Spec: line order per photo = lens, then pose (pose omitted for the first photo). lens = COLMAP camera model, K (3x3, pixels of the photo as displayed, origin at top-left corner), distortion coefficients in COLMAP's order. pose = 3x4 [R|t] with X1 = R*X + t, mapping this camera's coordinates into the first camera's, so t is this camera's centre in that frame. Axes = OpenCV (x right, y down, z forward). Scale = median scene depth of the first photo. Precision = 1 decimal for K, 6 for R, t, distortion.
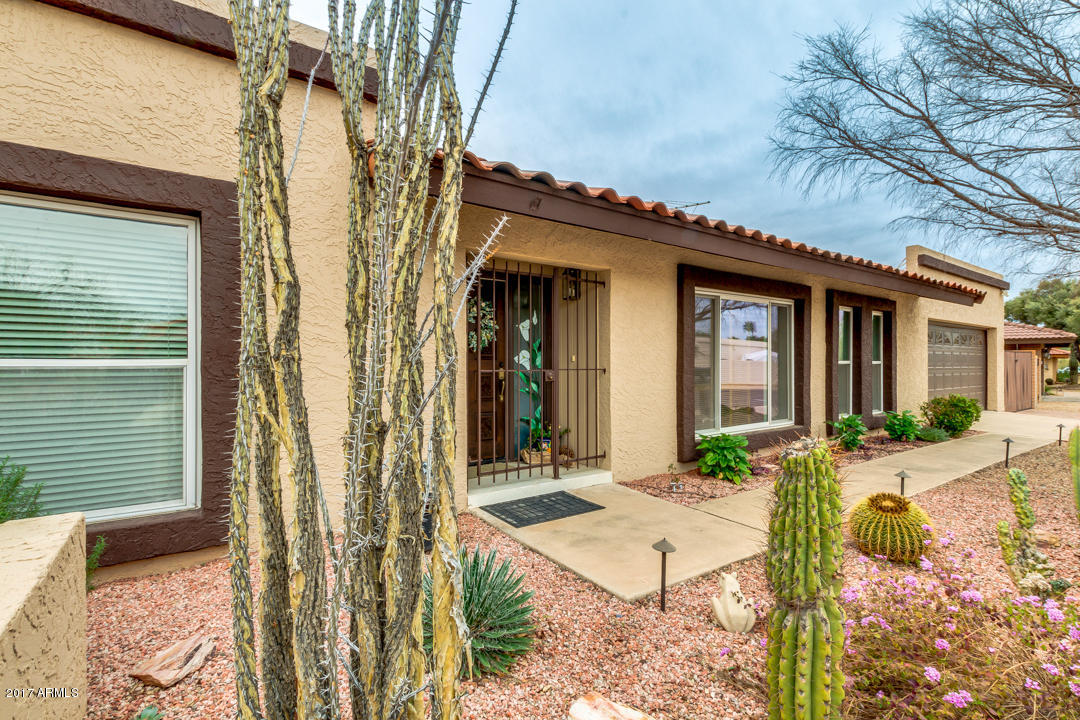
lens RADIAL K [[484.4, 0, 540.0], [0, 484.4, 360.0], [0, 0, 1]] dist [0.016274, -0.000136]
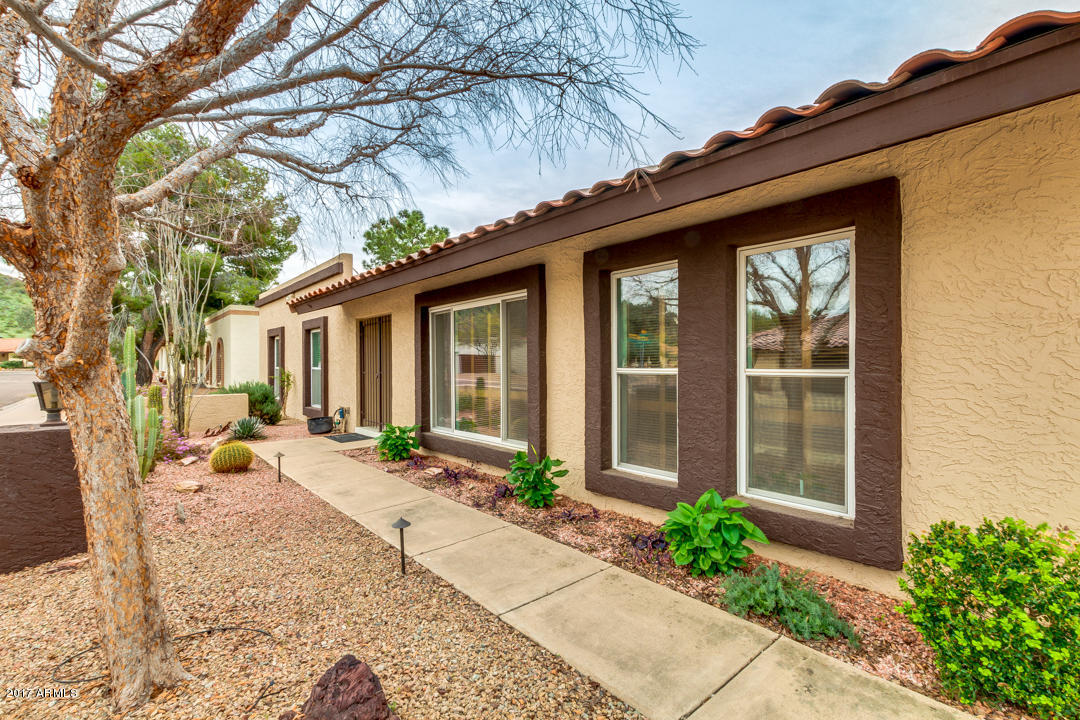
lens RADIAL K [[484.4, 0, 540.0], [0, 484.4, 360.0], [0, 0, 1]] dist [0.016274, -0.000136]
pose [[0.098653, 0.003091, -0.995117, 1.302865], [0.024695, 0.999680, 0.005554, -0.016684], [0.994815, -0.025122, 0.098545, 0.964872]]
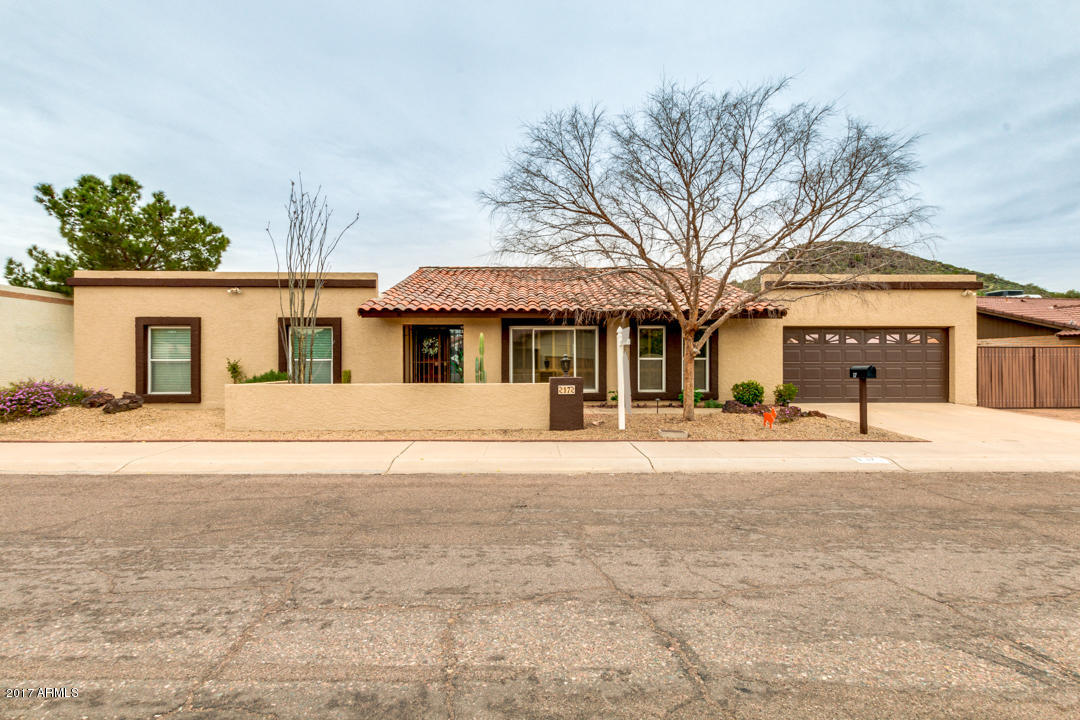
lens RADIAL K [[484.4, 0, 540.0], [0, 484.4, 360.0], [0, 0, 1]] dist [0.016274, -0.000136]
pose [[0.832089, -0.006129, -0.554608, 1.430047], [0.005123, 0.999981, -0.003365, 0.013707], [0.554619, -0.000042, 0.832105, -0.720774]]
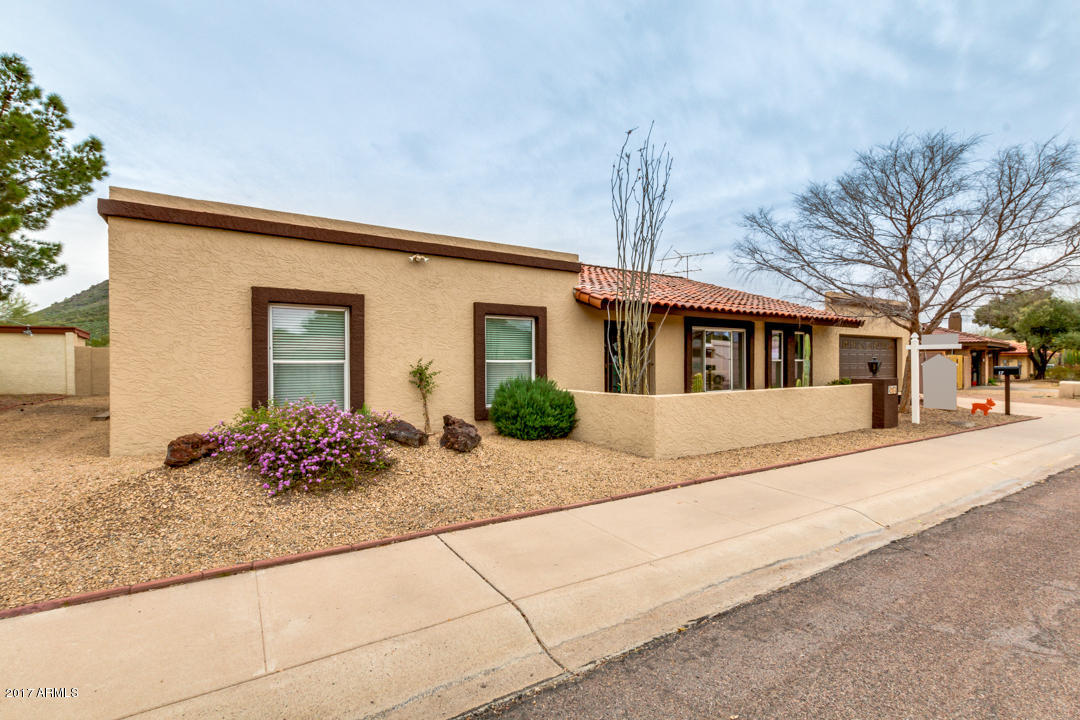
lens RADIAL K [[484.4, 0, 540.0], [0, 484.4, 360.0], [0, 0, 1]] dist [0.016274, -0.000136]
pose [[0.998559, -0.000318, -0.053662, -0.221366], [0.000684, 0.999977, 0.006808, -0.010884], [0.053658, -0.006835, 0.998536, -1.058203]]
